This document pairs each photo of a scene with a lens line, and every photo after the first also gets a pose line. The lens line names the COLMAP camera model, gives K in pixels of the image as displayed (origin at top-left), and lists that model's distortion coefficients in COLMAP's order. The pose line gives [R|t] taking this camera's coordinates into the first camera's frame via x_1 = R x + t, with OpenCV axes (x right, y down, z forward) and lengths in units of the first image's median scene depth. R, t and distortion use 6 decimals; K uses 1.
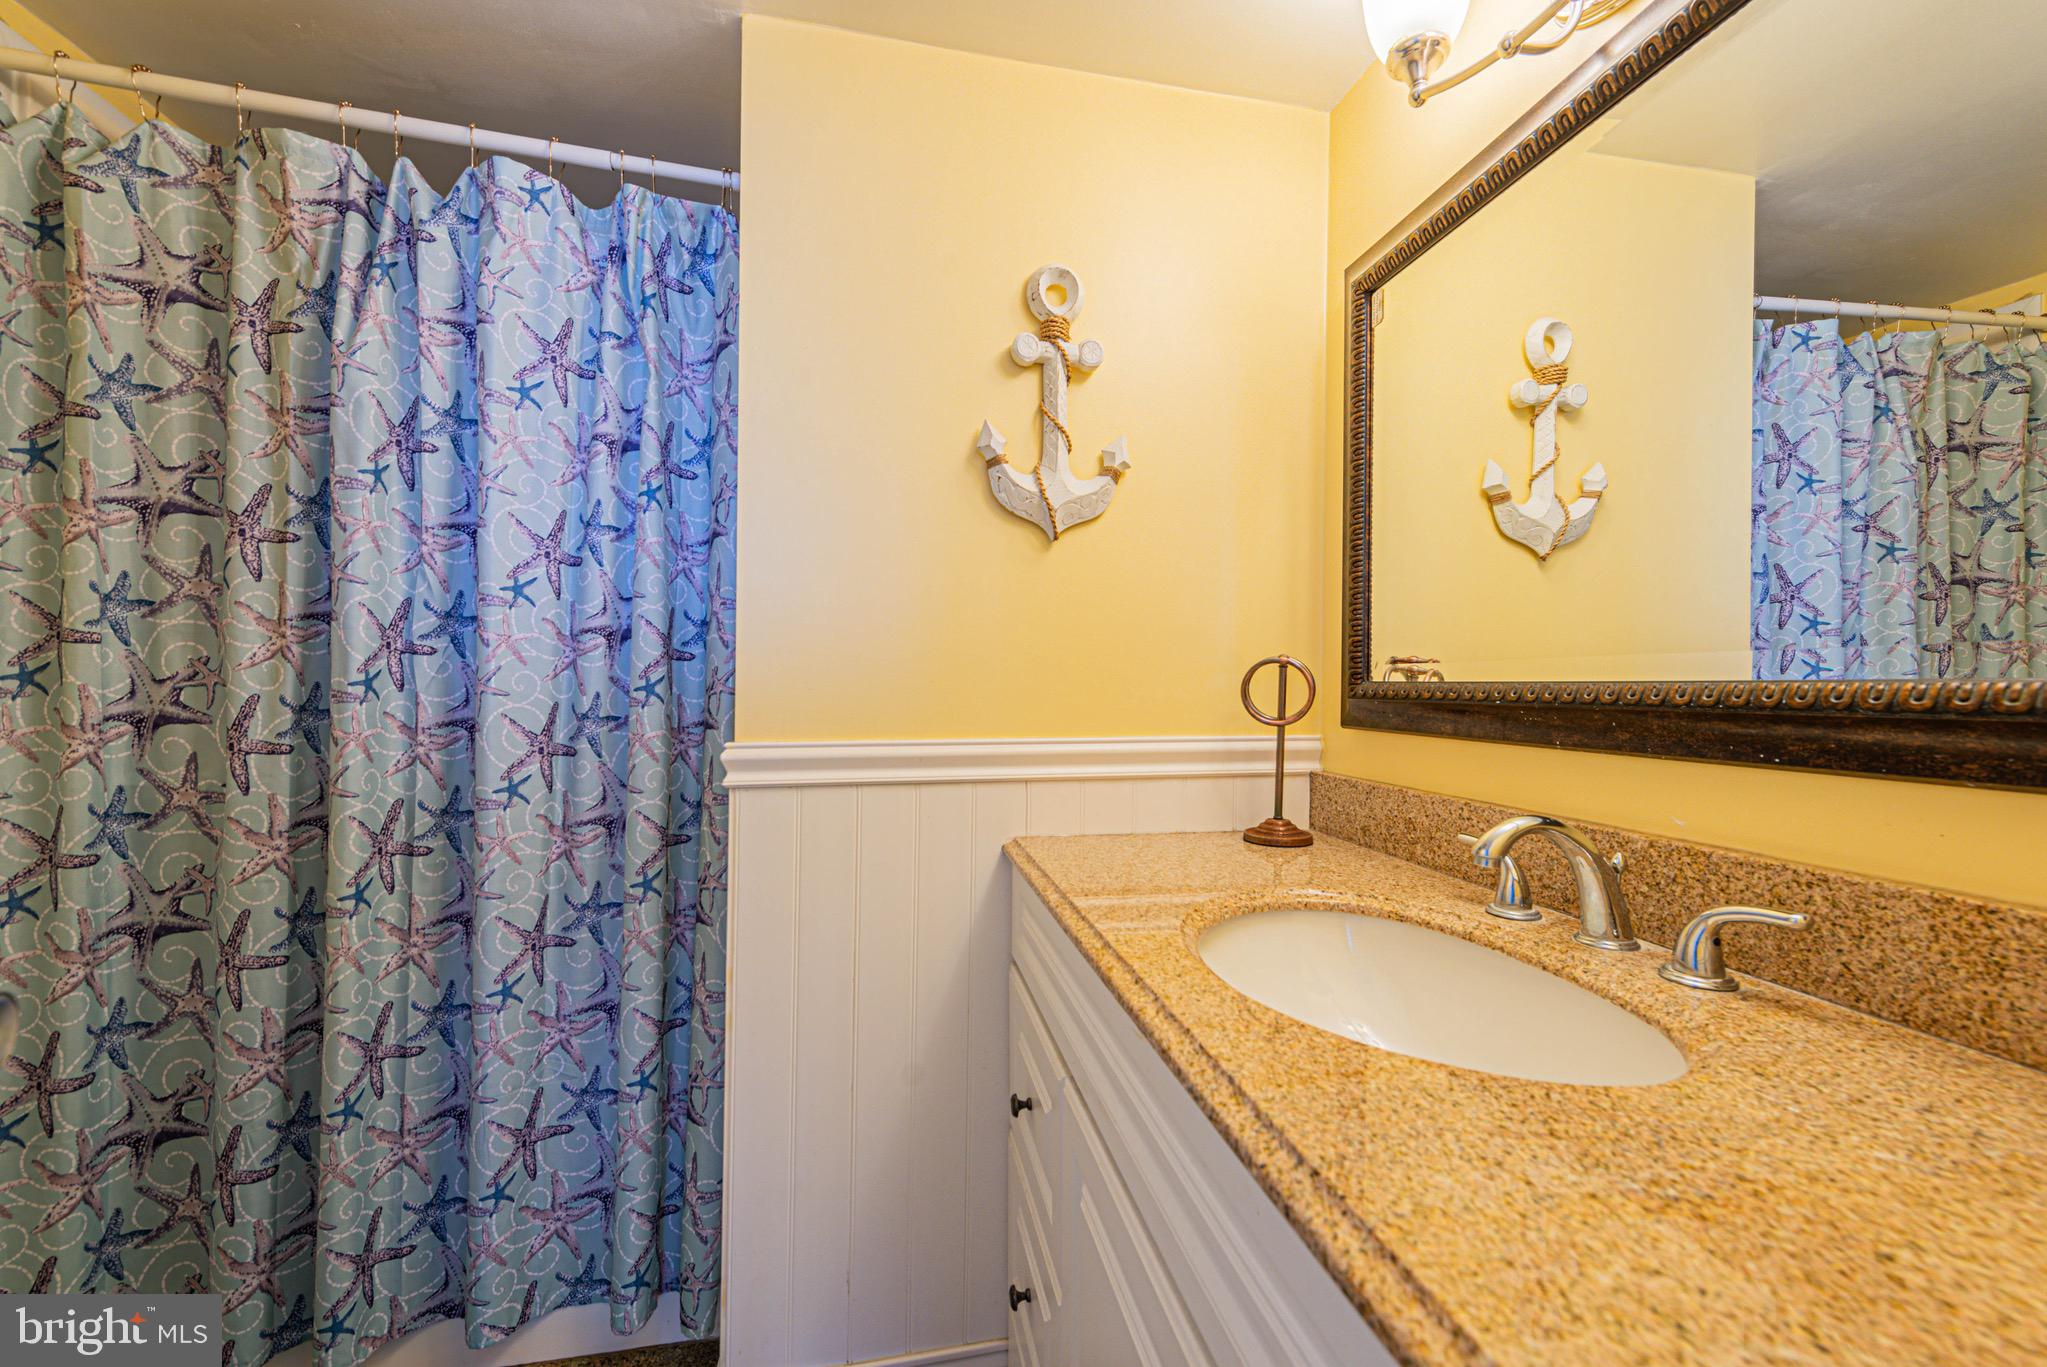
lens RADIAL K [[806.7, 0, 1041.1], [0, 806.7, 683.9], [0, 0, 1]] dist [0.011539, -0.003709]
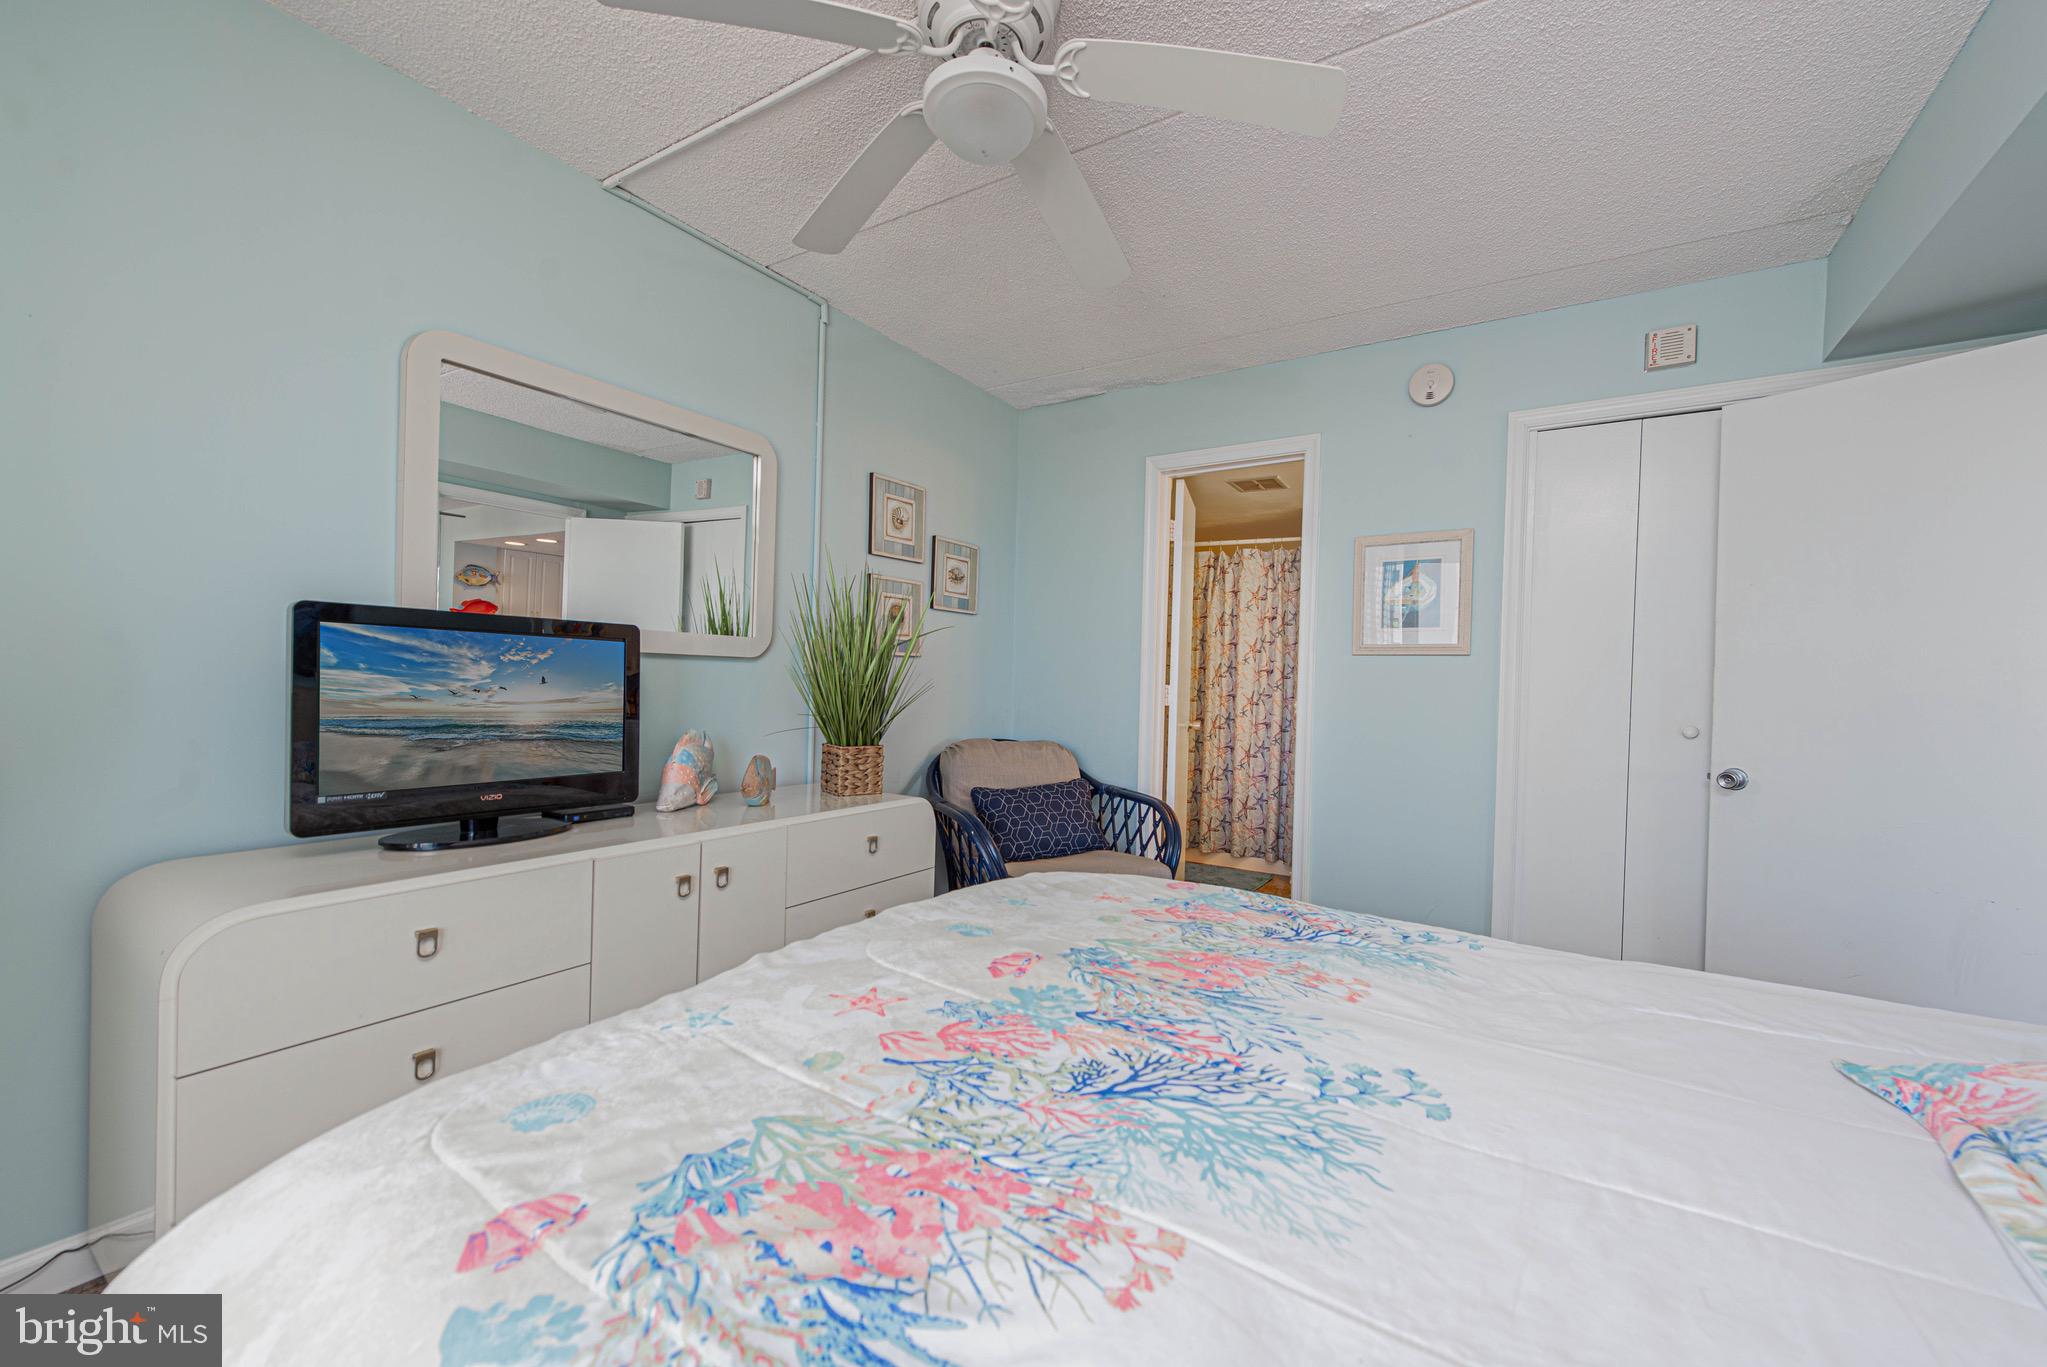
lens RADIAL K [[806.7, 0, 1038.6], [0, 806.7, 686.9], [0, 0, 1]] dist [0.011539, -0.003709]
pose [[0.715584, 0.013069, -0.698405, 1.258364], [-0.016425, 0.999863, 0.001881, 0.016117], [0.698334, 0.010125, 0.715700, -2.301769]]
